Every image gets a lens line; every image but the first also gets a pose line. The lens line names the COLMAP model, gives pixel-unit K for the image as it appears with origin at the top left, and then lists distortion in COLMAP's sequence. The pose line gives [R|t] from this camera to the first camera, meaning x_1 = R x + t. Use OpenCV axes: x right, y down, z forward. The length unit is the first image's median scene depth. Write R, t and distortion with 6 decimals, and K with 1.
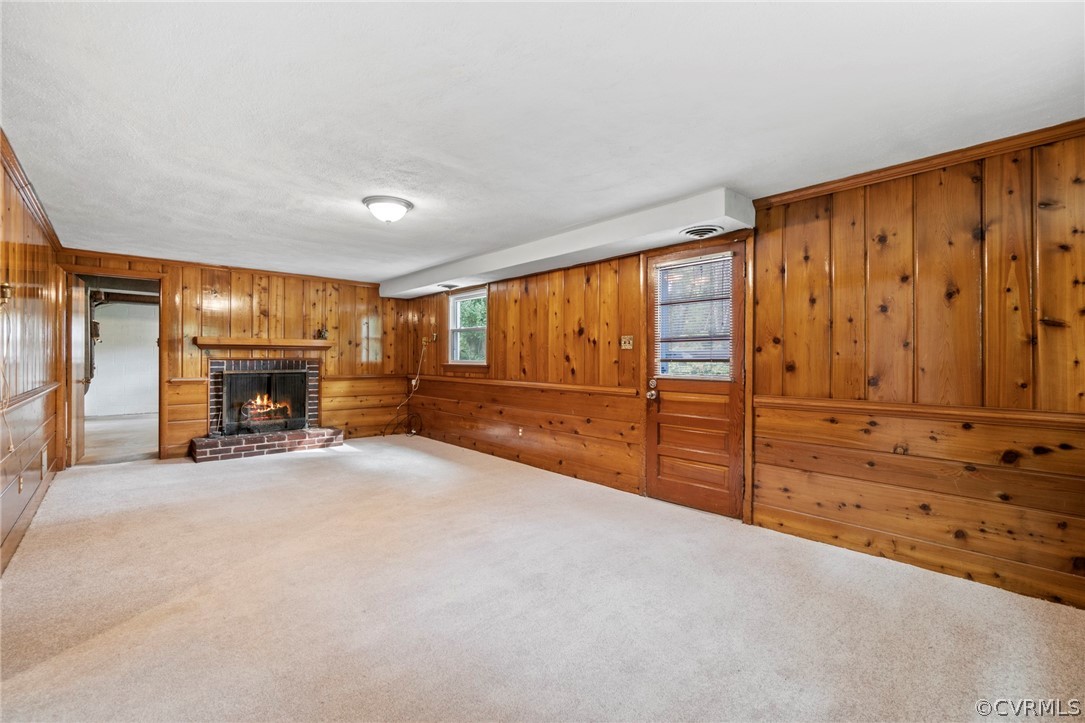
lens RADIAL K [[468.3, 0, 542.5], [0, 468.3, 361.5], [0, 0, 1]] dist [-0.002962, 0.000166]
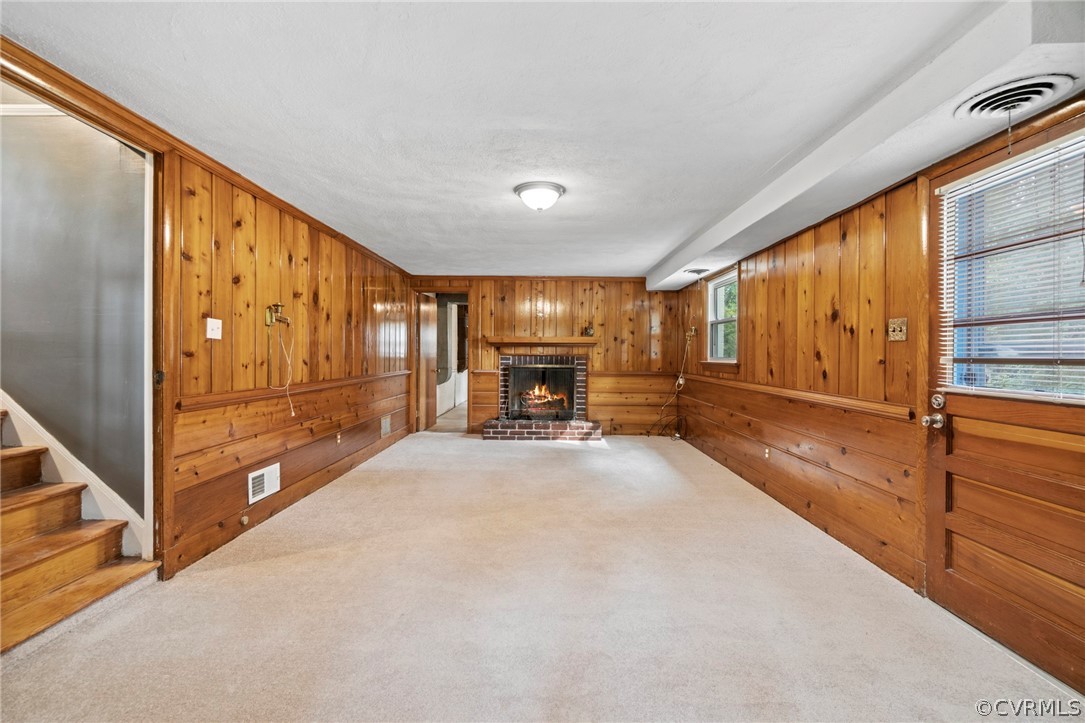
lens RADIAL K [[471.3, 0, 540.2], [0, 471.3, 356.3], [0, 0, 1]] dist [-0.001713, 0.000137]
pose [[0.735942, 0.006209, -0.677016, 0.194431], [-0.008864, 0.999961, -0.000464, -0.001663], [0.676986, 0.006343, 0.735968, 0.188369]]
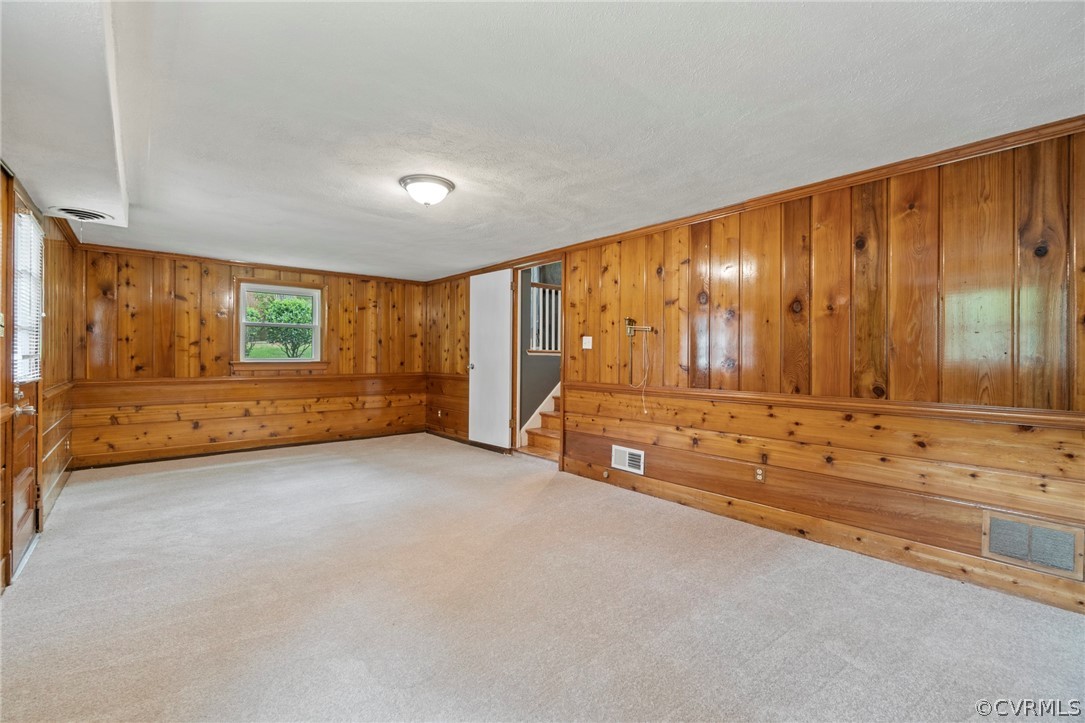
lens RADIAL K [[471.3, 0, 540.2], [0, 471.3, 356.3], [0, 0, 1]] dist [-0.001713, 0.000137]
pose [[-0.999514, -0.005523, 0.030676, -0.357458], [-0.005414, 0.999979, 0.003608, -0.006925], [-0.030695, 0.003440, -0.999523, 1.174728]]
